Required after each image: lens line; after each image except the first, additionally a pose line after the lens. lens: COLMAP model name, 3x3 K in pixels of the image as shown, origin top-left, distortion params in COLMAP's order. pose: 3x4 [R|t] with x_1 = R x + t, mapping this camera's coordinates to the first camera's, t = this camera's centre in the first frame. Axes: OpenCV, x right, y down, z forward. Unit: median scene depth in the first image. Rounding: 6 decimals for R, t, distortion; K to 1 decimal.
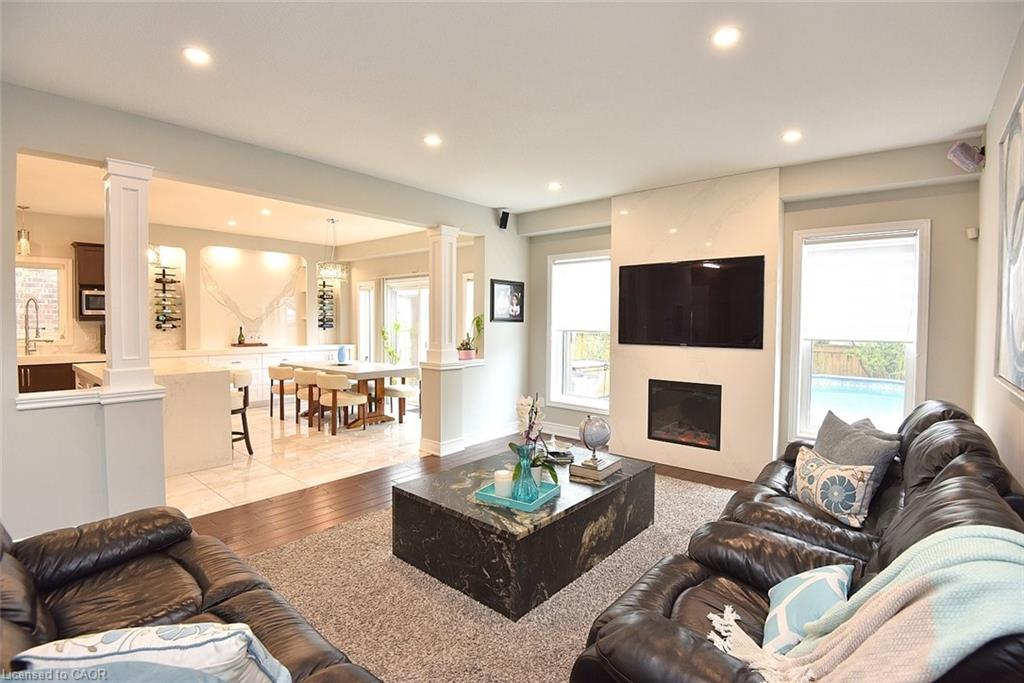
lens RADIAL K [[474.9, 0, 523.2], [0, 474.9, 339.7], [0, 0, 1]] dist [-0.025202, -0.012698]
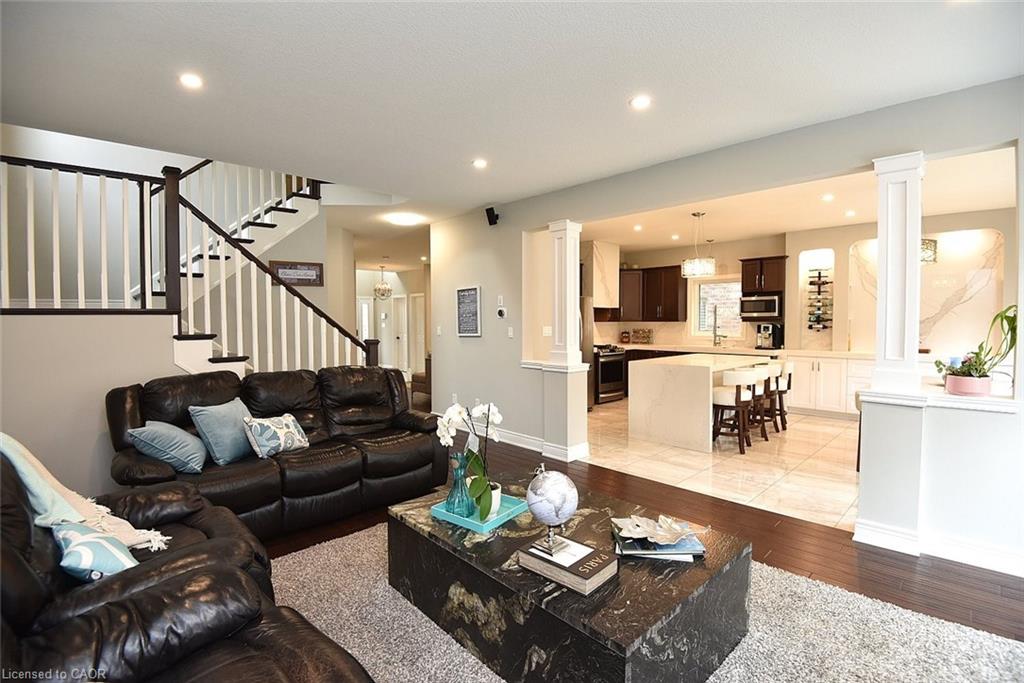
lens RADIAL K [[474.9, 0, 511.6], [0, 474.9, 337.1], [0, 0, 1]] dist [-0.025202, -0.012698]
pose [[-0.124940, 0.027087, -0.991794, 0.421335], [-0.036582, 0.998822, 0.031887, -0.017632], [0.991490, 0.040266, -0.123802, 0.560438]]
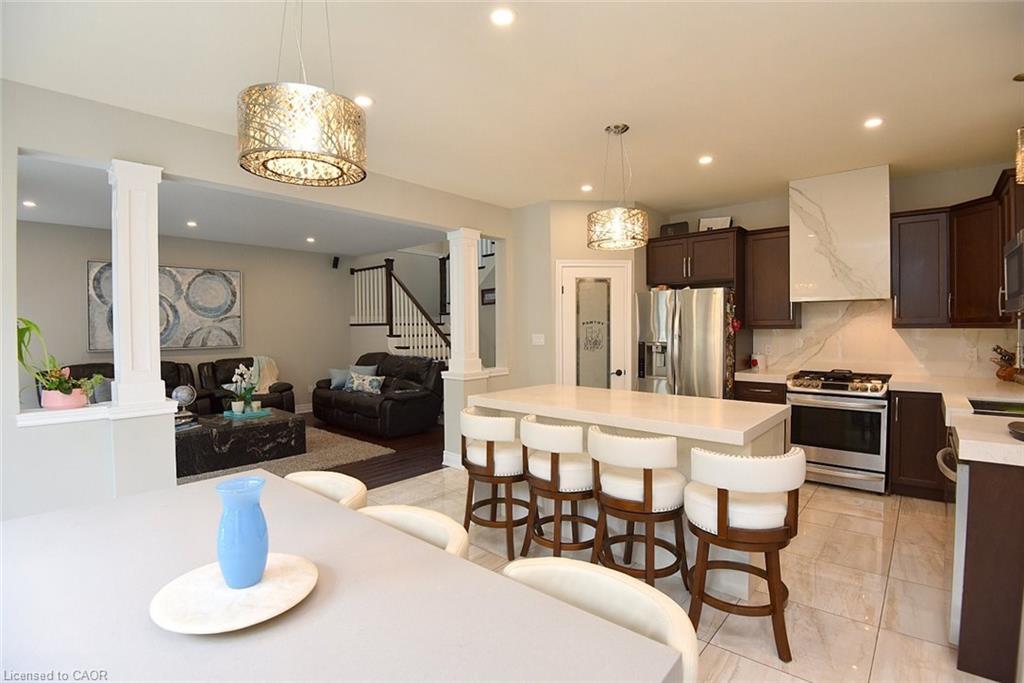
lens RADIAL K [[474.9, 0, 516.1], [0, 474.9, 340.9], [0, 0, 1]] dist [-0.025202, -0.012698]
pose [[-0.999165, -0.002448, 0.040774, -0.608393], [0.000235, 0.997842, 0.065666, -0.058468], [-0.040847, 0.065620, -0.997008, 1.436740]]
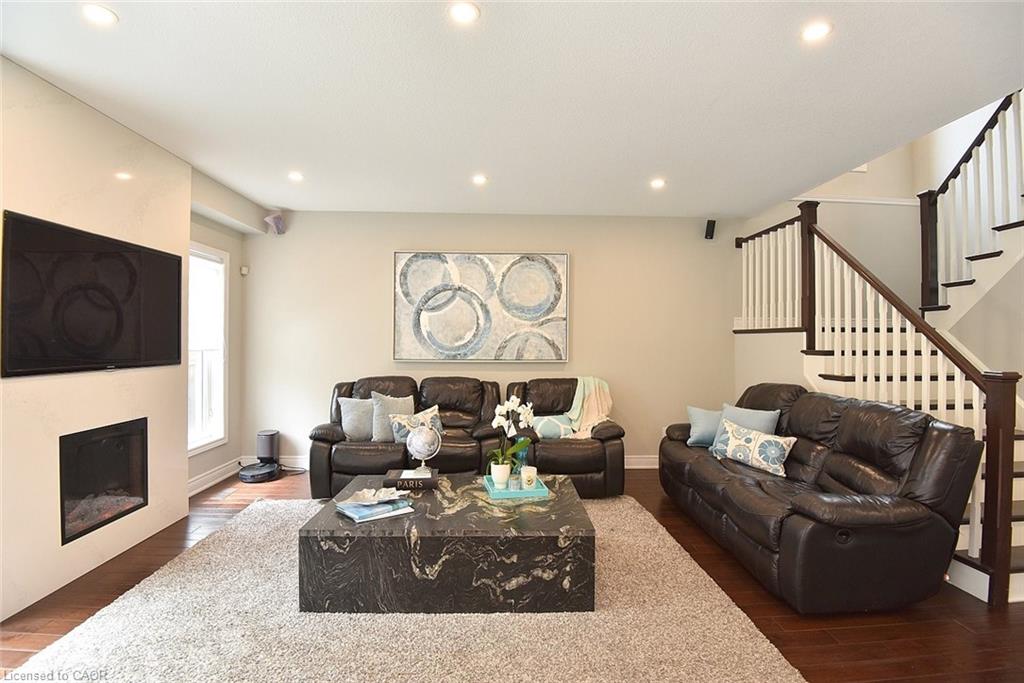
lens RADIAL K [[474.9, 0, 515.0], [0, 474.9, 335.7], [0, 0, 1]] dist [-0.025202, -0.012698]
pose [[-0.657648, -0.006346, 0.753298, -0.416327], [0.018859, 0.999512, 0.024885, -0.031582], [-0.753089, 0.030572, -0.657208, 0.838172]]
